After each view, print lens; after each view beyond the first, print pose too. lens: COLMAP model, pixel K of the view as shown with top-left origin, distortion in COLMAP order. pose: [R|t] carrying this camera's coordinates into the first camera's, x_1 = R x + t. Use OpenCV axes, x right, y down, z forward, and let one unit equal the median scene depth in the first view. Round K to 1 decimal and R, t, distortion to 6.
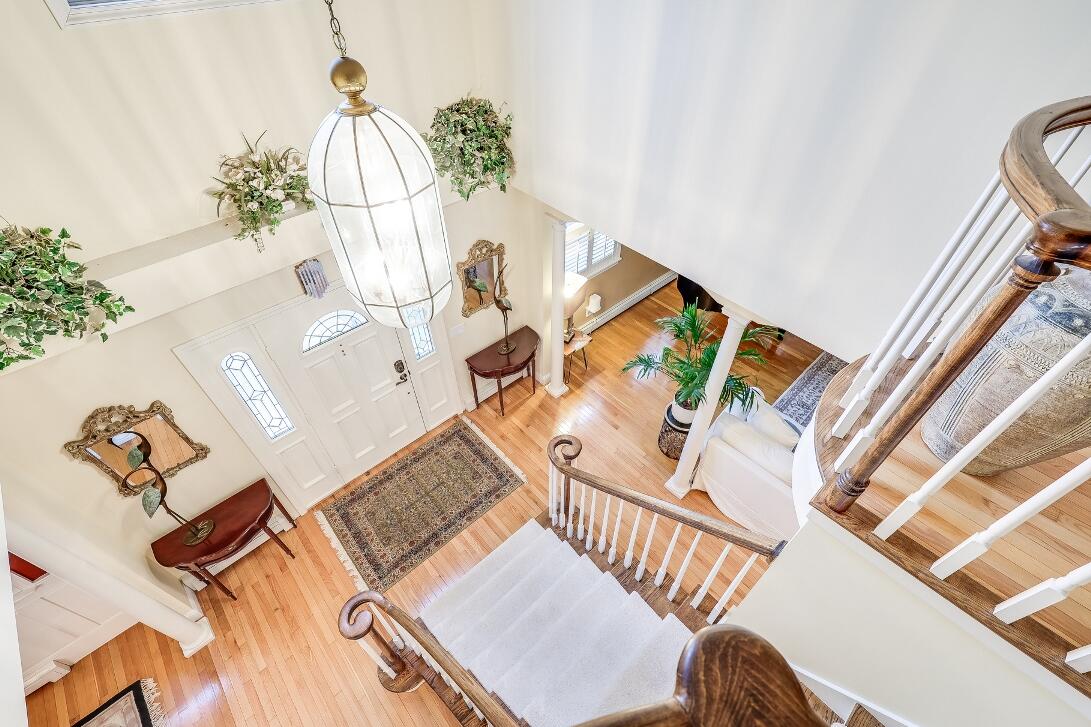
lens RADIAL K [[479.8, 0, 547.0], [0, 479.8, 360.2], [0, 0, 1]] dist [-0.001789, -0.000061]
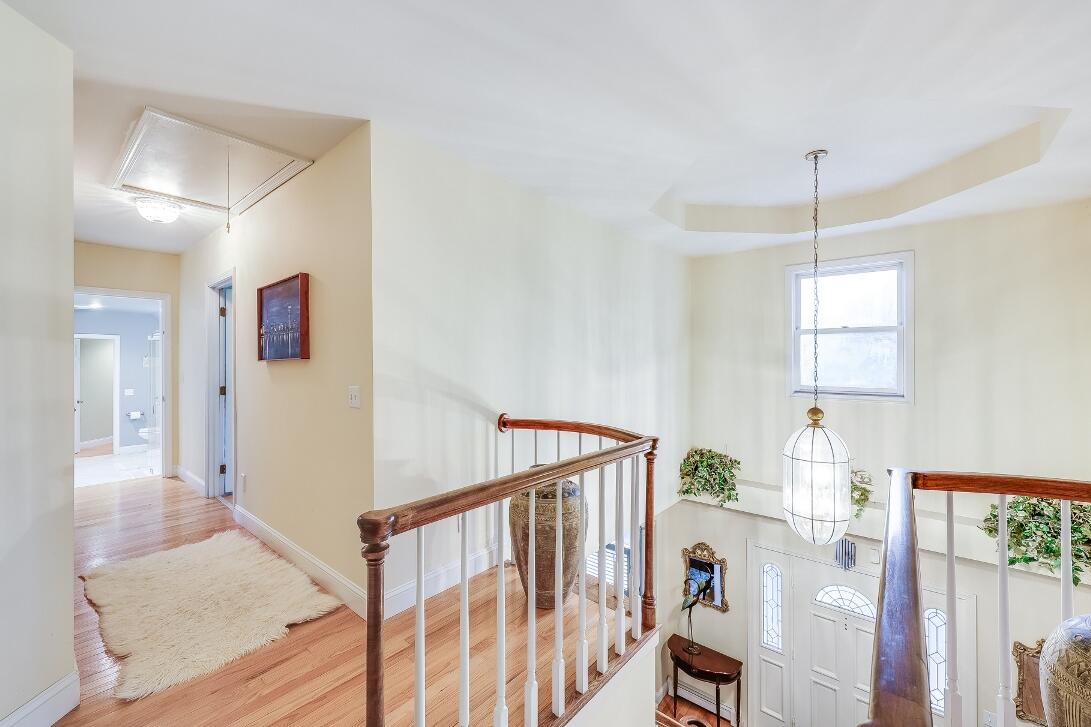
lens RADIAL K [[431.6, 0, 546.7], [0, 431.6, 361.6], [0, 0, 1]] dist [0.000266, 0.000026]
pose [[0.137471, 0.006841, -0.990482, 0.590492], [-0.697880, 0.710288, -0.091955, 0.145072], [0.702898, 0.703878, 0.102418, -0.146069]]
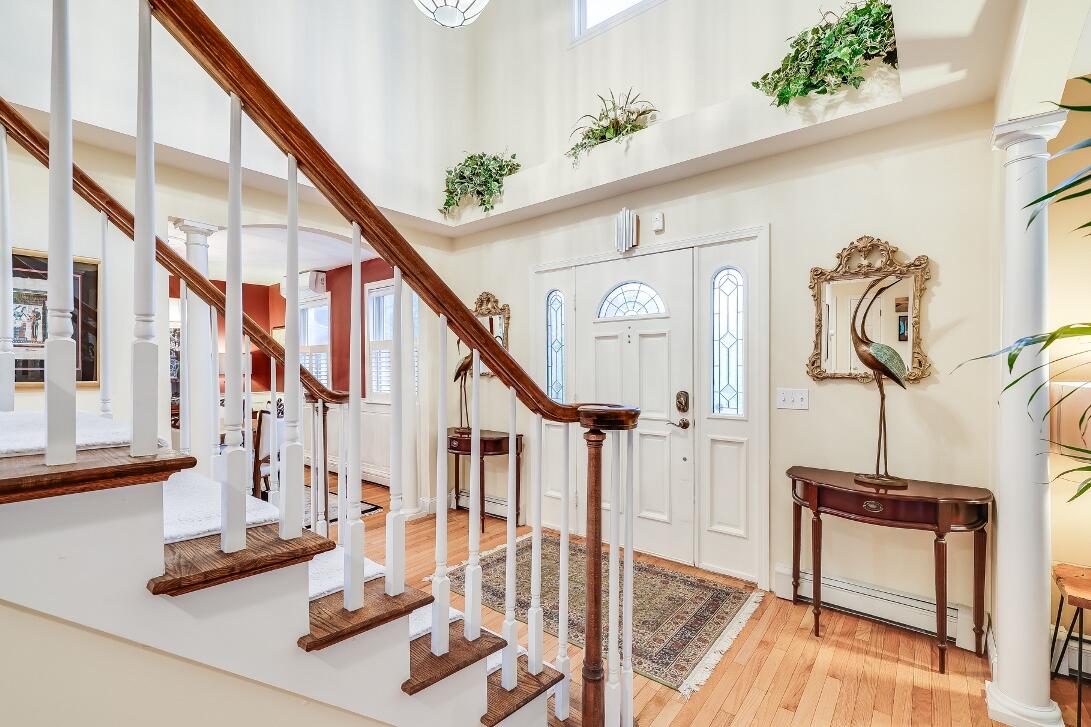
lens RADIAL K [[479.8, 0, 545.4], [0, 479.8, 367.5], [0, 0, 1]] dist [-0.001789, -0.000061]
pose [[0.156084, 0.008505, -0.987707, 0.431786], [-0.694503, 0.711989, -0.103620, 0.226880], [0.702356, 0.702139, 0.117037, 0.858248]]
